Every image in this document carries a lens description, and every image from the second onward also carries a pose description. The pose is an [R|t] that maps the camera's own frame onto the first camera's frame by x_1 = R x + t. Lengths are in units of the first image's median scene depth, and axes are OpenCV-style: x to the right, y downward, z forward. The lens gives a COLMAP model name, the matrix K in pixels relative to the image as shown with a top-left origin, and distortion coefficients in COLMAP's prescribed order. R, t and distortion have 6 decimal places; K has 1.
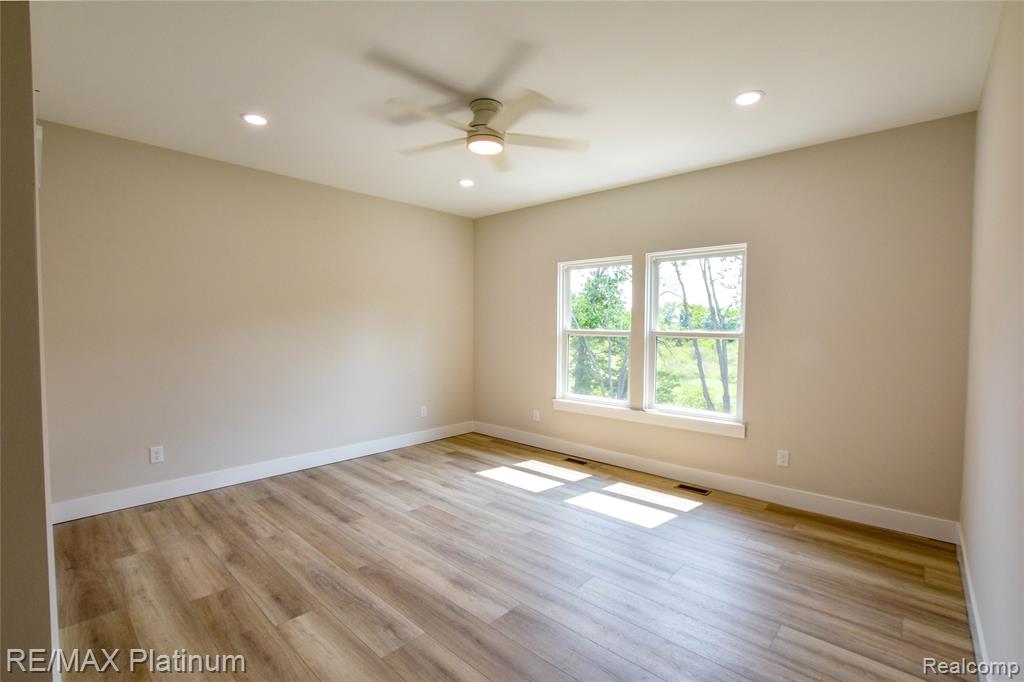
lens RADIAL K [[469.6, 0, 520.2], [0, 469.6, 341.5], [0, 0, 1]] dist [-0.034627, 0.005361]
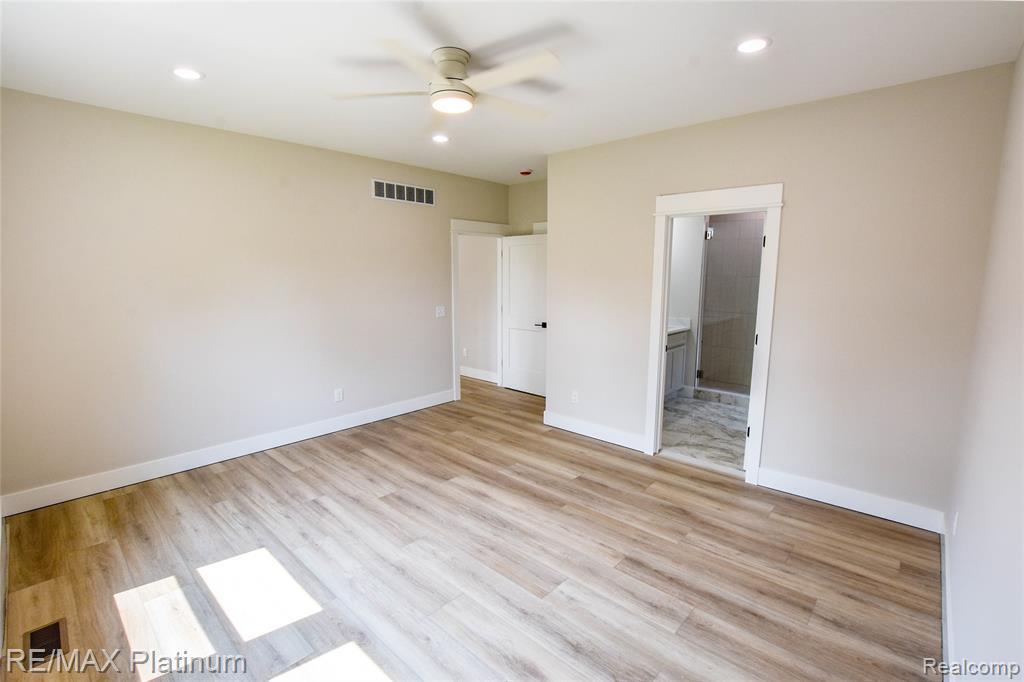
lens RADIAL K [[469.6, 0, 520.2], [0, 469.6, 341.5], [0, 0, 1]] dist [-0.034627, 0.005361]
pose [[-0.999942, -0.009895, -0.004139, -0.197003], [-0.010485, 0.983138, 0.182564, -0.140150], [0.002263, 0.182597, -0.983185, 1.904599]]
